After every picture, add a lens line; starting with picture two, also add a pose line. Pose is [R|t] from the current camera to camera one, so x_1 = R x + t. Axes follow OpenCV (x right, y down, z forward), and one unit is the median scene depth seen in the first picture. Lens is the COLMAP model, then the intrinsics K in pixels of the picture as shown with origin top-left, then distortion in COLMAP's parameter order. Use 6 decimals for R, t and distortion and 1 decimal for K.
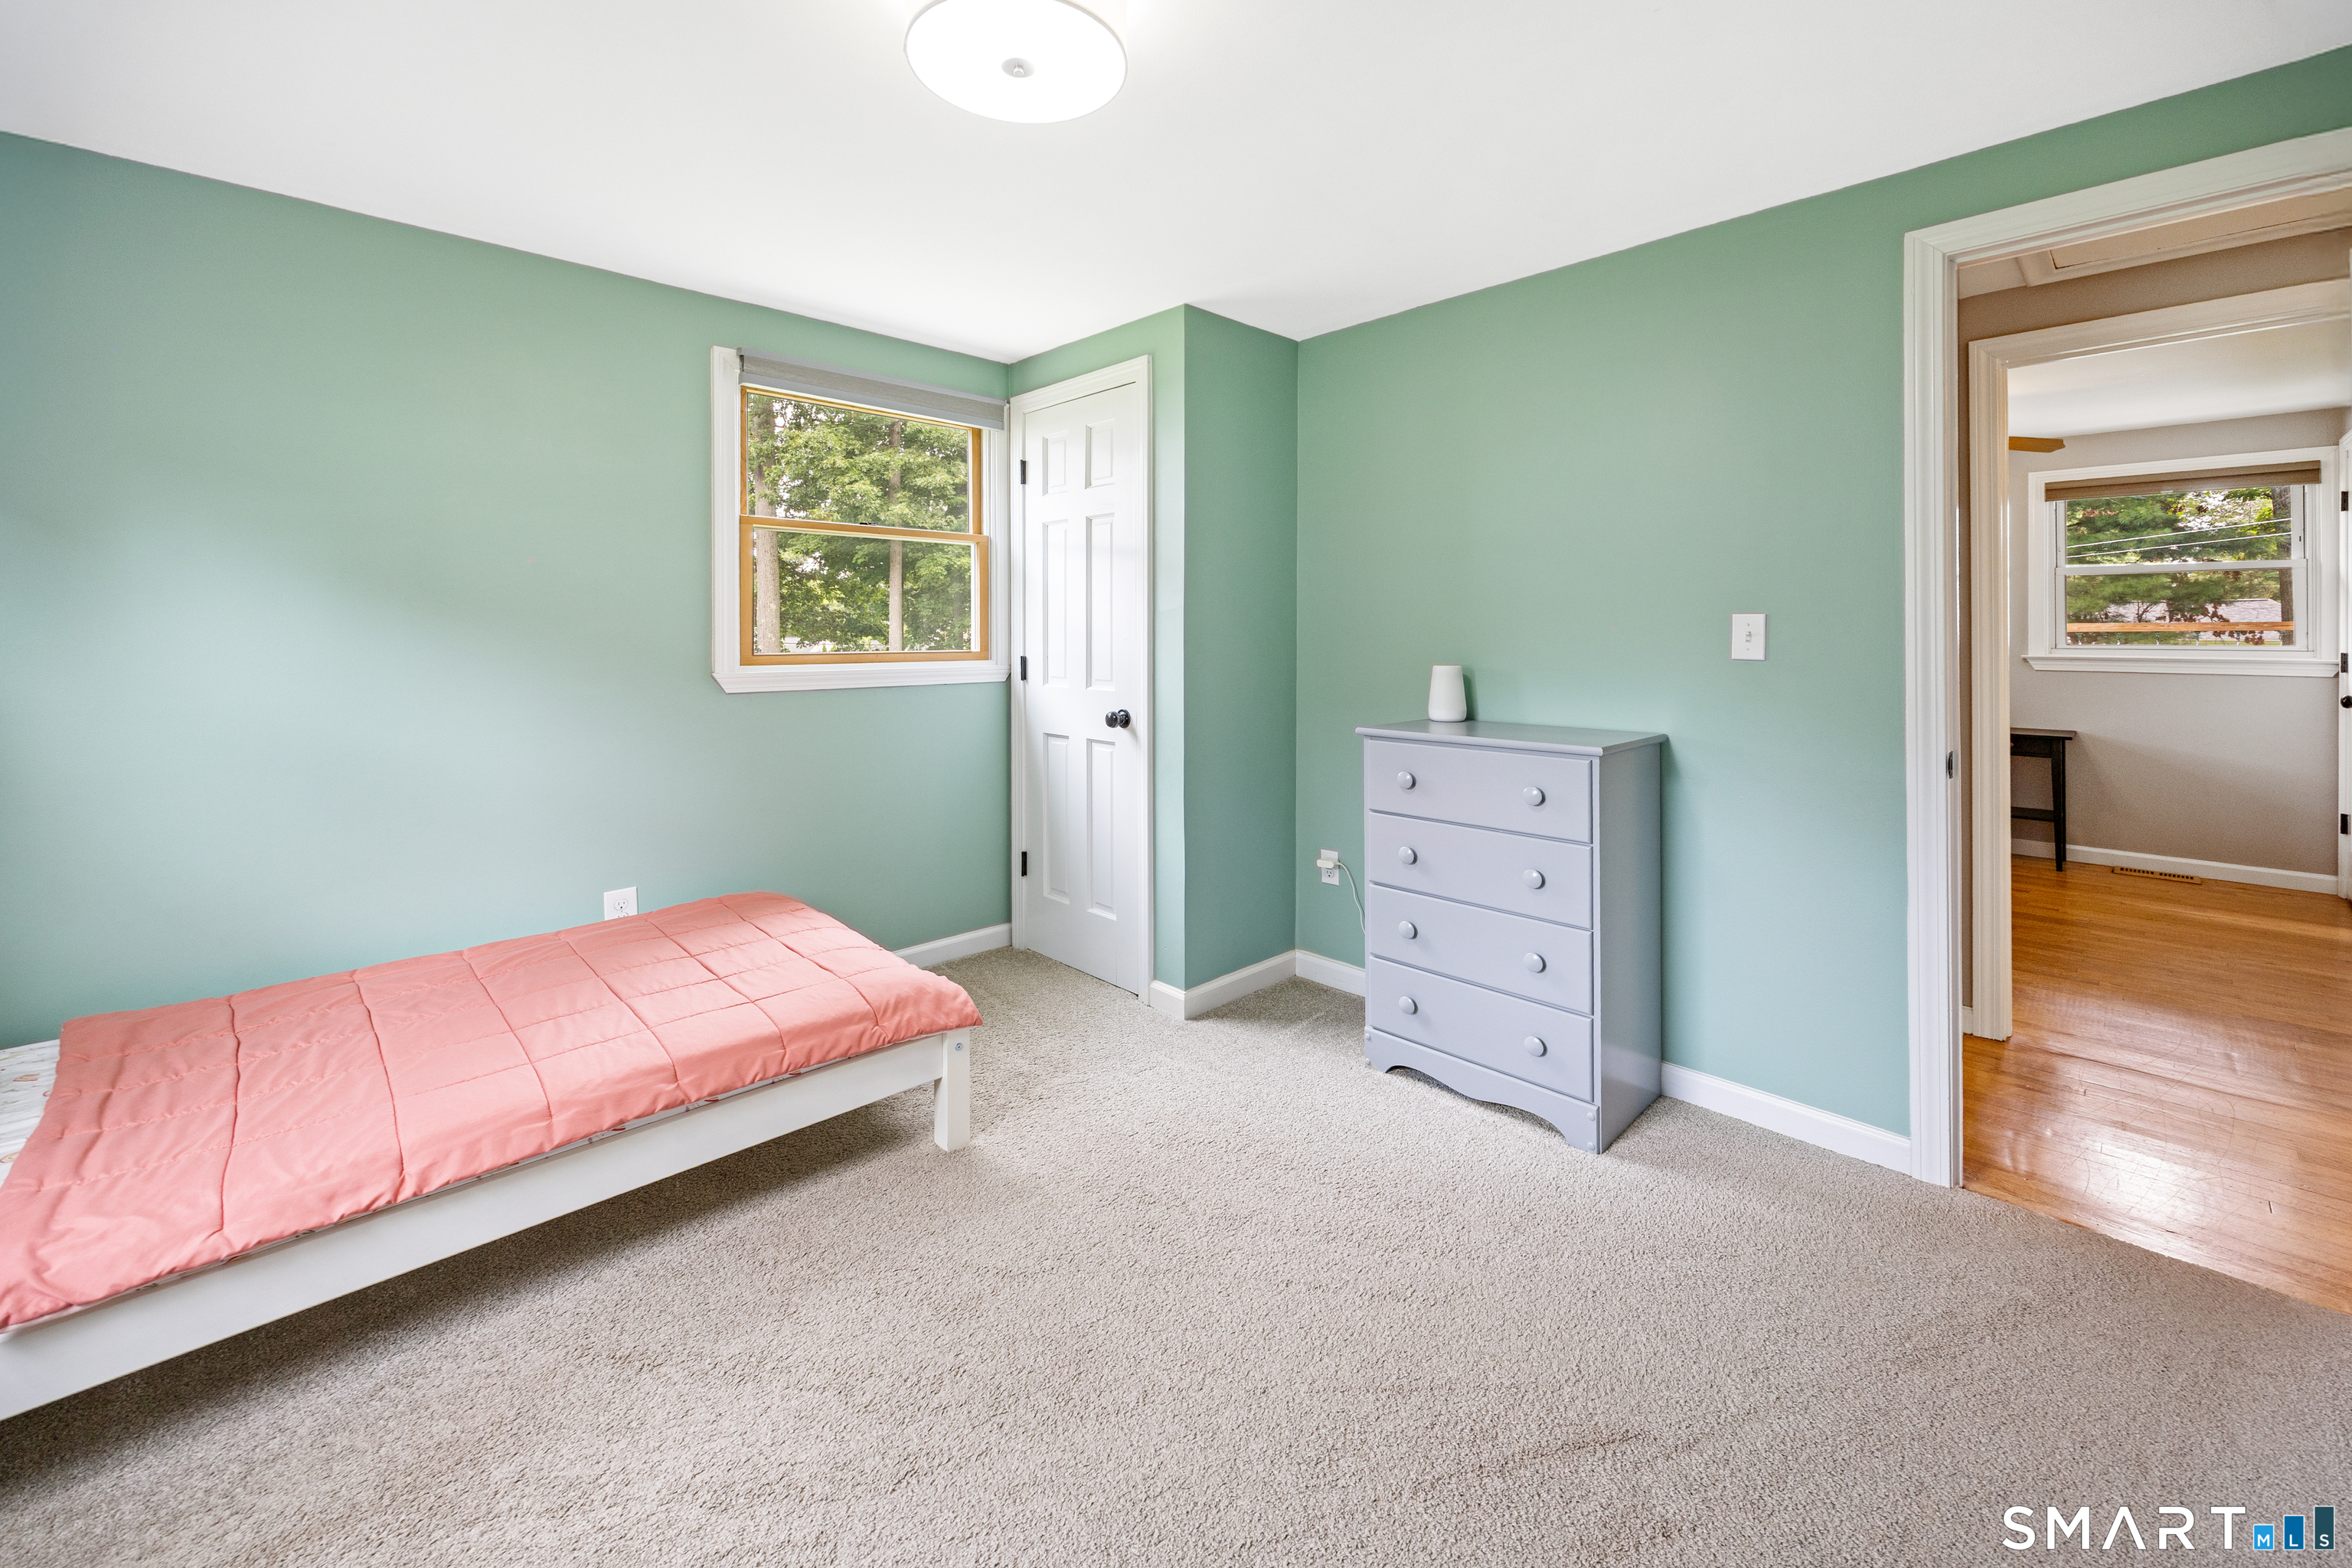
lens RADIAL K [[952.5, 0, 1182.6], [0, 952.5, 676.1], [0, 0, 1]] dist [0.000090, 0.016690]
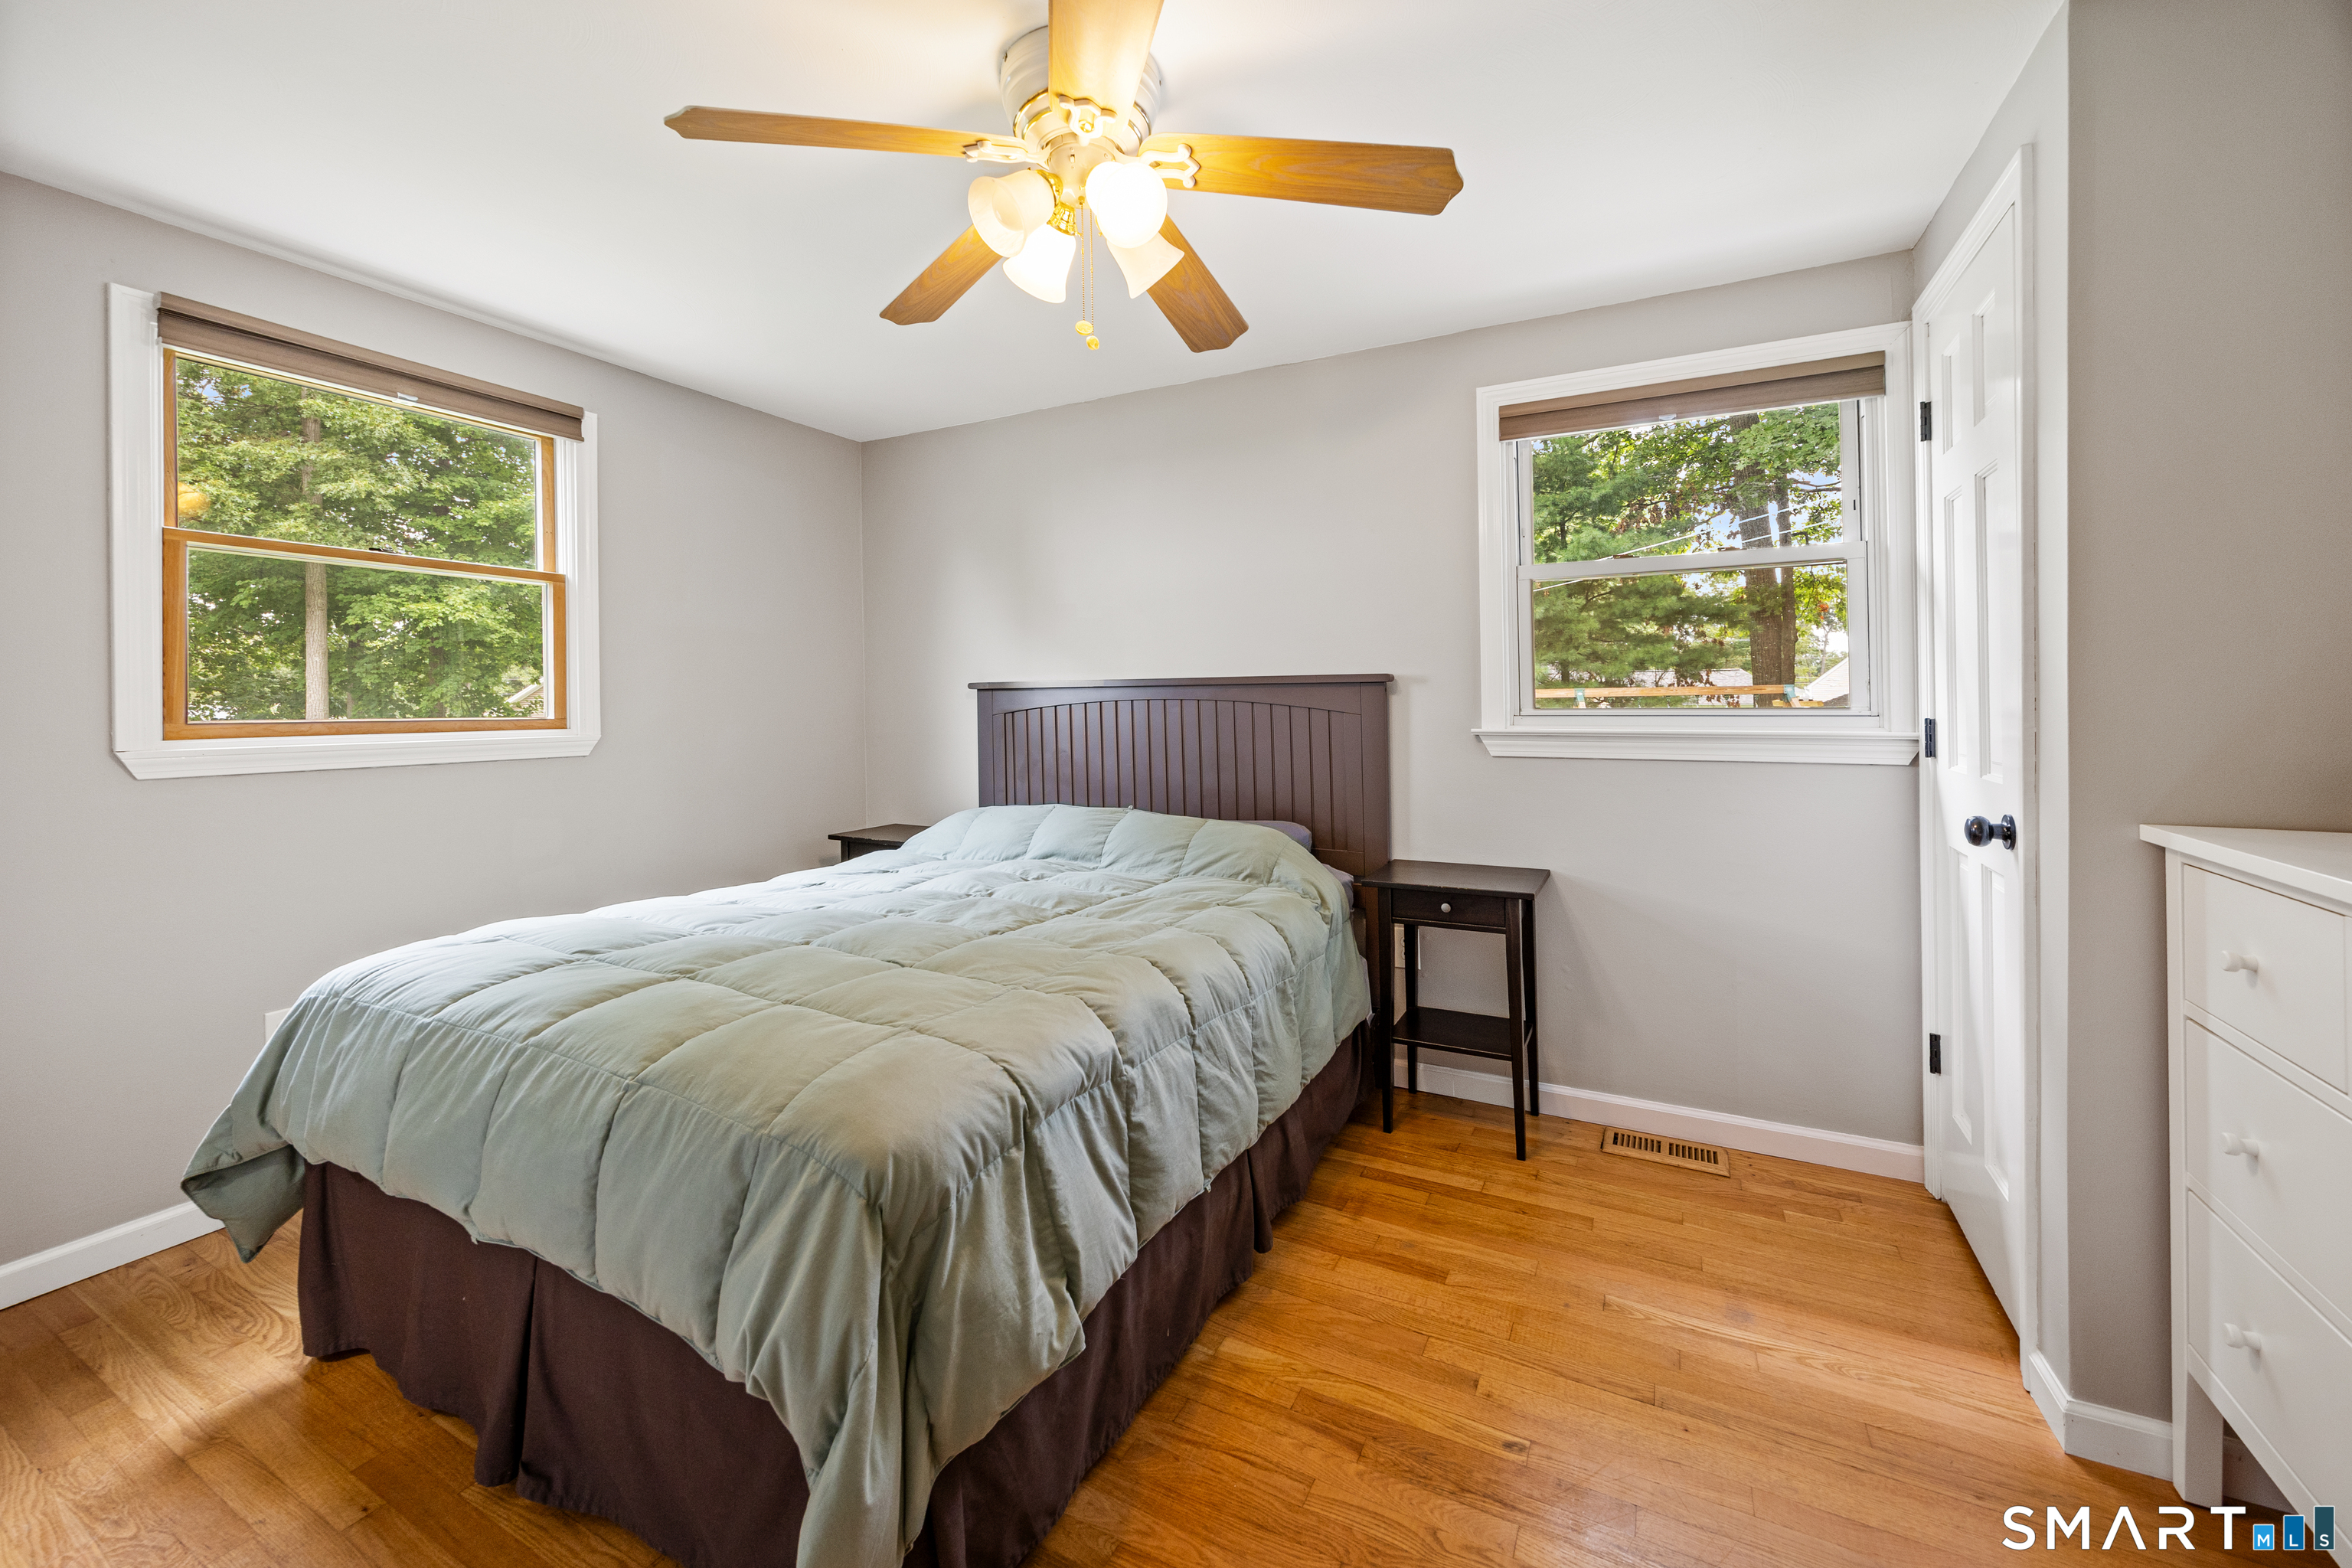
lens RADIAL K [[932.3, 0, 1172.3], [0, 932.3, 733.6], [0, 0, 1]] dist [-0.000125, 0.000027]
pose [[0.955893, -0.009877, 0.293547, 0.201266], [0.012264, 0.999905, -0.006294, -0.005416], [-0.293457, 0.009616, 0.955924, 0.198332]]
